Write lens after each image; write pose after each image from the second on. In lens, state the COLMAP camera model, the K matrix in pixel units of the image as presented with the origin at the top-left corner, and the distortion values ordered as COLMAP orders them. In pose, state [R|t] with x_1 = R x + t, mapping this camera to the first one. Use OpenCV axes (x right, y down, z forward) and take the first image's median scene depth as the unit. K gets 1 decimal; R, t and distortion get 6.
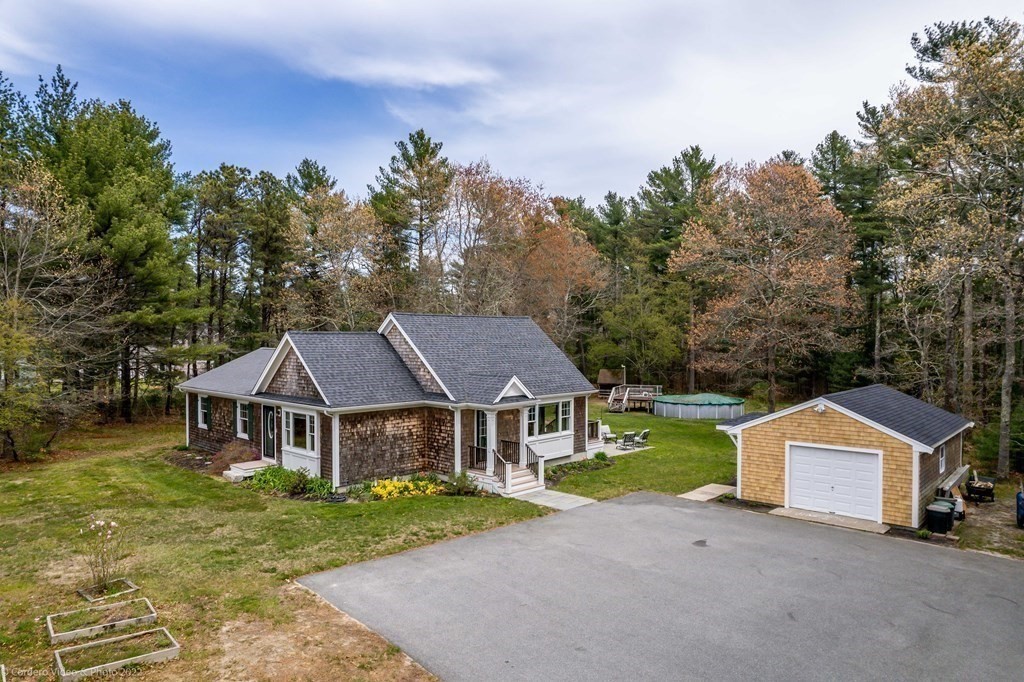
lens RADIAL K [[651.0, 0, 511.1], [0, 651.0, 340.3], [0, 0, 1]] dist [-0.008956, -0.001040]
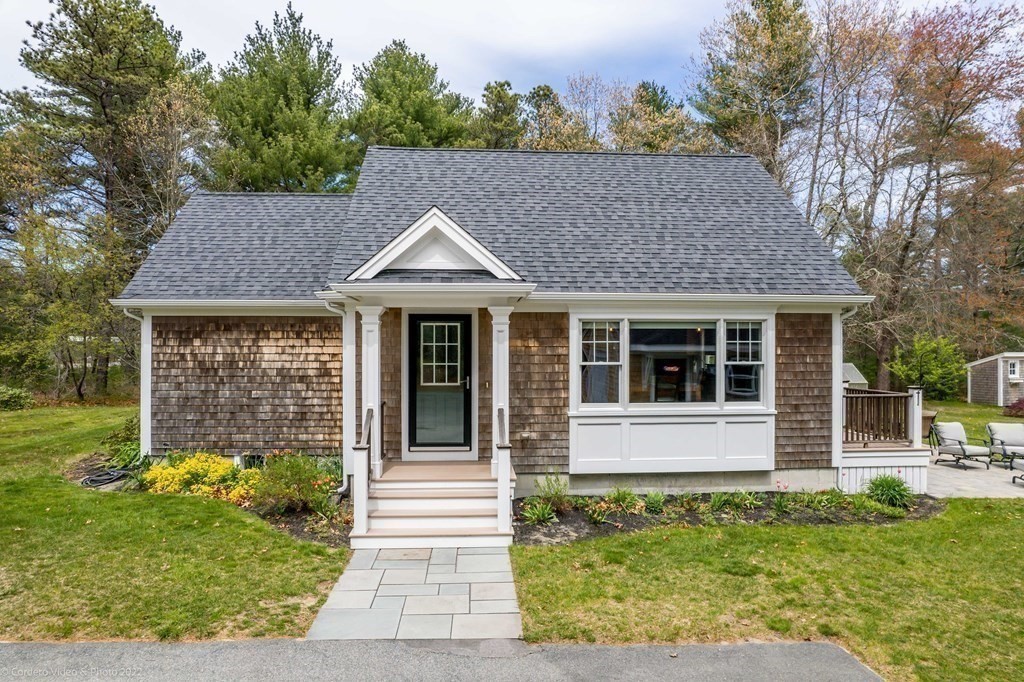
lens RADIAL K [[651.0, 0, 512.1], [0, 651.0, 344.9], [0, 0, 1]] dist [-0.008956, -0.001040]
pose [[0.737613, 0.001317, -0.675223, 0.271861], [-0.004379, 0.999986, -0.002832, 0.126513], [0.675210, 0.005046, 0.737608, 0.750172]]
